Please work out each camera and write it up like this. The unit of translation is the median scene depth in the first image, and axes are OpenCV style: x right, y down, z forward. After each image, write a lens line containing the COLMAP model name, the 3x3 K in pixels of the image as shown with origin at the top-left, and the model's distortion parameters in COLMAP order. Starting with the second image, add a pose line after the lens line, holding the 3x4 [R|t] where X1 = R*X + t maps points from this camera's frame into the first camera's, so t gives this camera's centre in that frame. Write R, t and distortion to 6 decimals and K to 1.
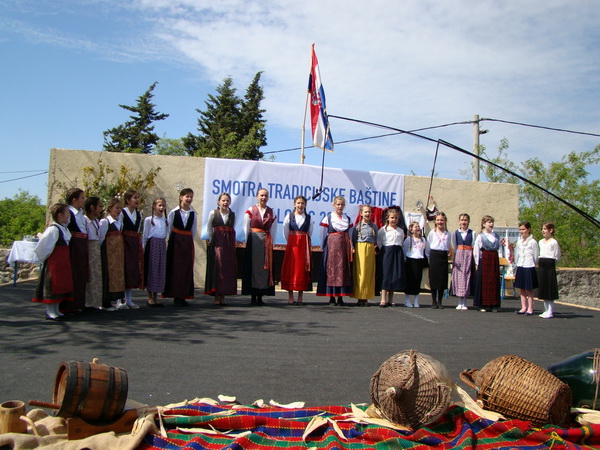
lens RADIAL K [[561.3, 0, 300.3], [0, 561.3, 214.7], [0, 0, 1]] dist [-0.184803, 0.155280]
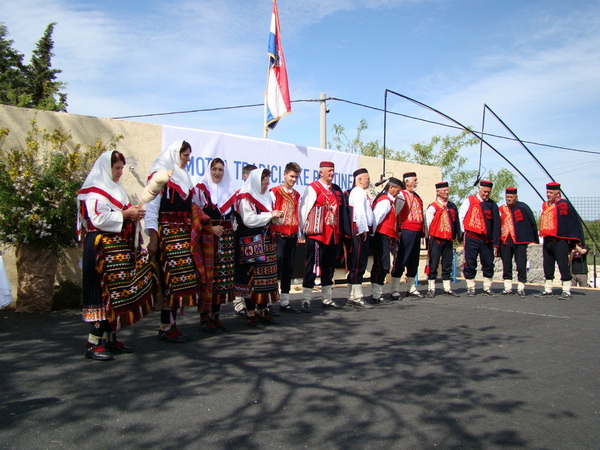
lens RADIAL K [[561.3, 0, 300.3], [0, 561.3, 214.7], [0, 0, 1]] dist [-0.184803, 0.155280]
pose [[0.868041, -0.022750, 0.495971, -0.367482], [0.001307, 0.999051, 0.043539, -0.014194], [-0.496491, -0.037145, 0.867247, 0.257081]]
